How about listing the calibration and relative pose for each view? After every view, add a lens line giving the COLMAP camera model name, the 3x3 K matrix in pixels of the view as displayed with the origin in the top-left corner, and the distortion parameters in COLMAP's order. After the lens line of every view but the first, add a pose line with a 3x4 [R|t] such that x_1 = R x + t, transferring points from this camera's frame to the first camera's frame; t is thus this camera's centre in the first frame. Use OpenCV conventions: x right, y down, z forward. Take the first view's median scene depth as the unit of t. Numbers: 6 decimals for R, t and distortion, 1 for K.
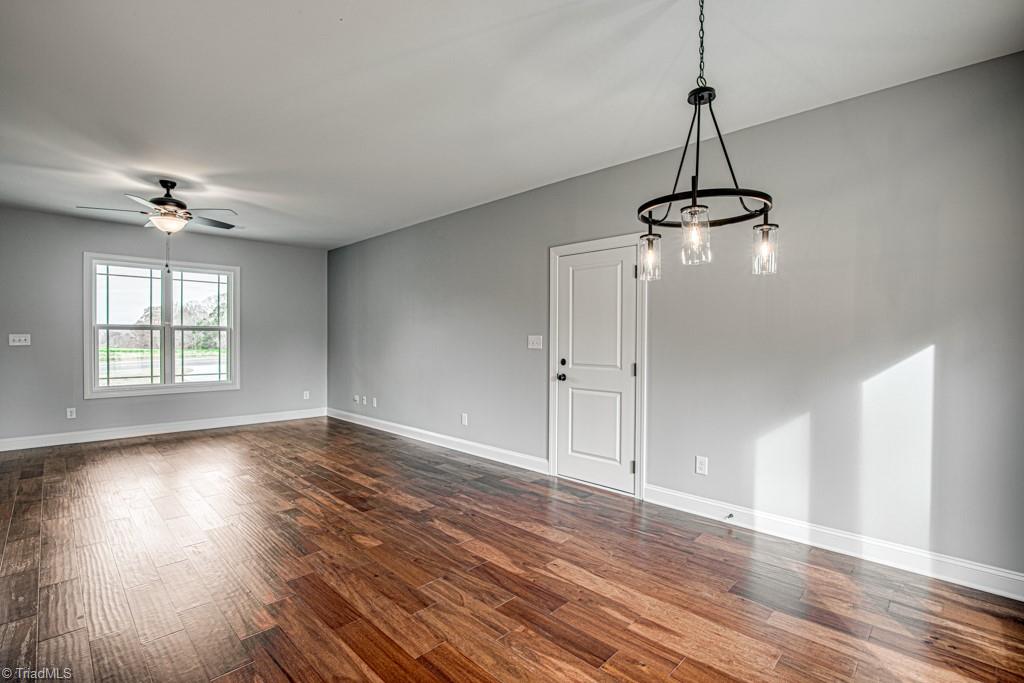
lens RADIAL K [[468.4, 0, 516.6], [0, 468.4, 342.5], [0, 0, 1]] dist [-0.023243, 0.000644]
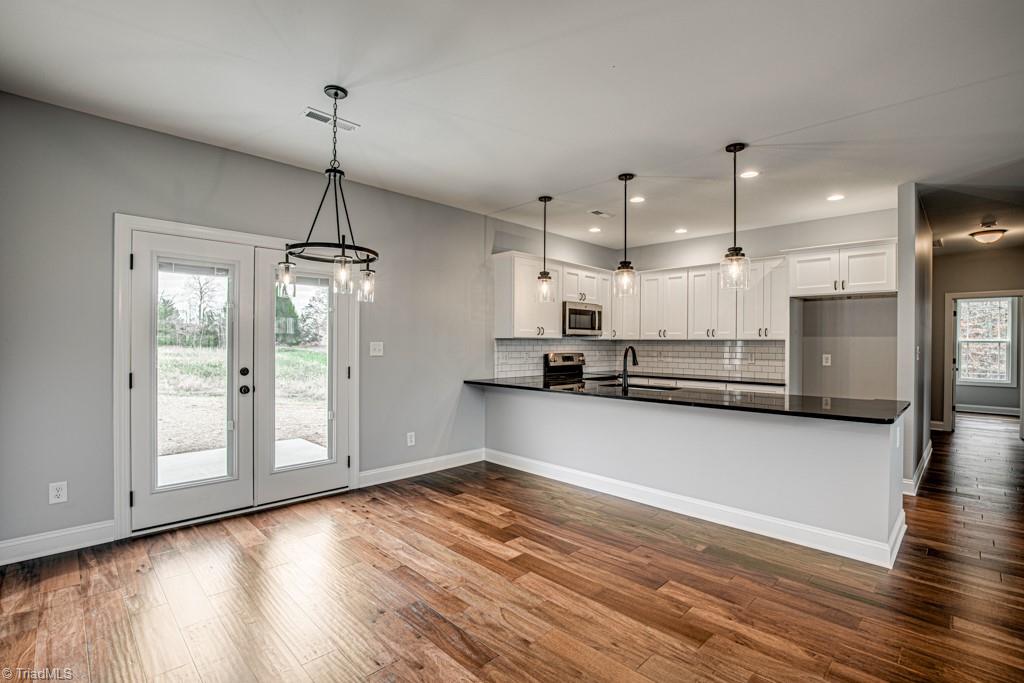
lens RADIAL K [[468.4, 0, 516.6], [0, 468.4, 342.5], [0, 0, 1]] dist [-0.023243, 0.000644]
pose [[-0.999832, -0.012494, 0.013375, -0.061764], [-0.012414, 0.999905, 0.006027, -0.009595], [-0.013449, 0.005859, -0.999892, 0.799583]]
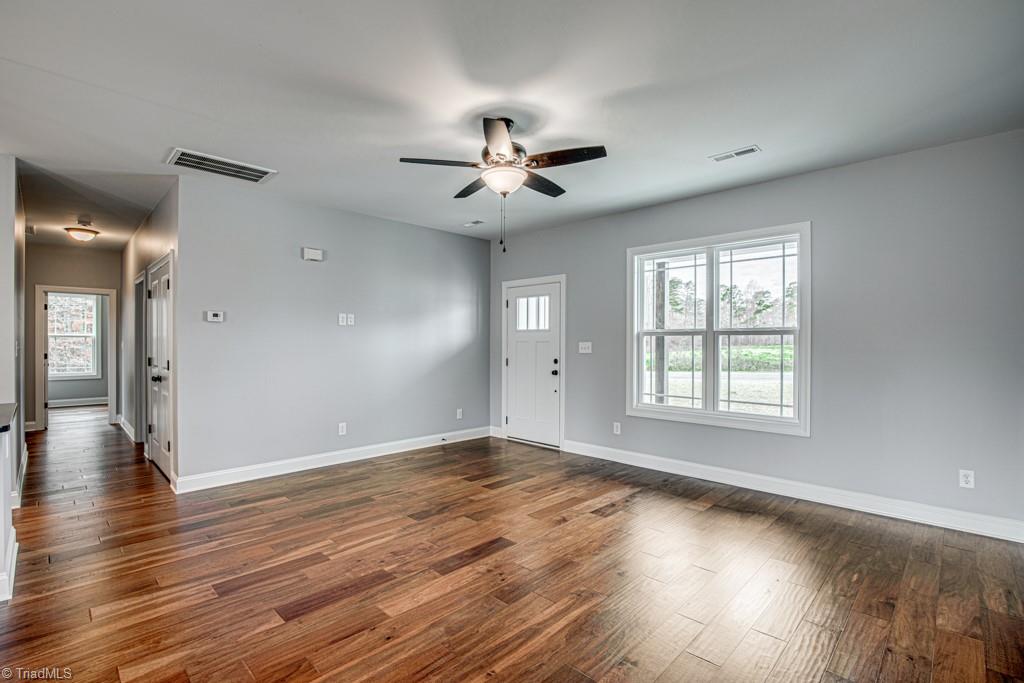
lens RADIAL K [[468.4, 0, 516.6], [0, 468.4, 342.5], [0, 0, 1]] dist [-0.023243, 0.000644]
pose [[0.004654, -0.005561, -0.999974, -0.041832], [-0.010786, 0.999926, -0.005610, -0.009078], [0.999931, 0.010812, 0.004594, 0.773893]]
